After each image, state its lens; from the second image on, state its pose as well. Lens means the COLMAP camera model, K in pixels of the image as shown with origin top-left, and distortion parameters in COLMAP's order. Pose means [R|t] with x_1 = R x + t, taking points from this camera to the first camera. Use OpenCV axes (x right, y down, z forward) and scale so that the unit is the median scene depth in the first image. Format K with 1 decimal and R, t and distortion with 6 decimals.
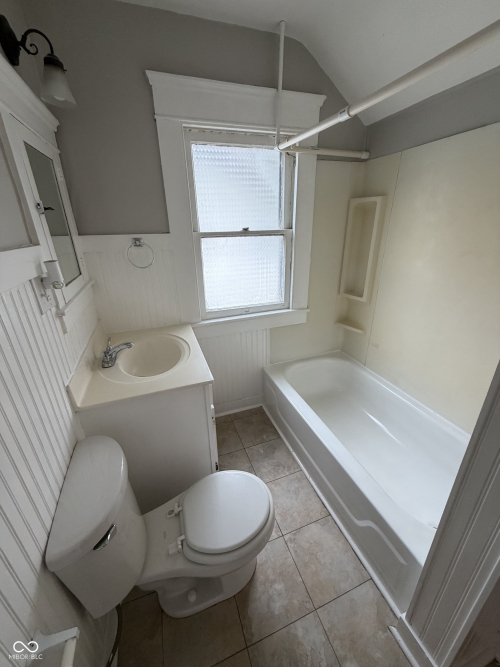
lens RADIAL K [[265.2, 0, 249.9], [0, 265.2, 332.5], [0, 0, 1]] dist [-0.001526, 0.000587]
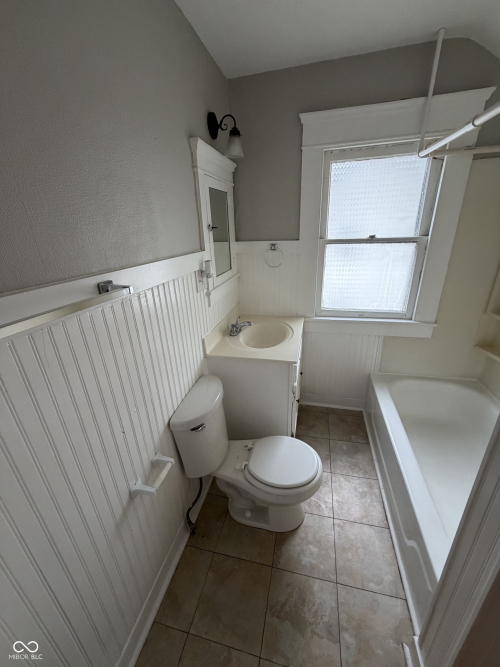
lens RADIAL K [[265.2, 0, 250.1], [0, 265.2, 332.6], [0, 0, 1]] dist [-0.001526, 0.000587]
pose [[0.835356, 0.194040, -0.514324, 0.246923], [-0.190042, 0.979878, 0.061016, 0.009593], [0.515814, 0.046773, 0.855423, -0.153390]]
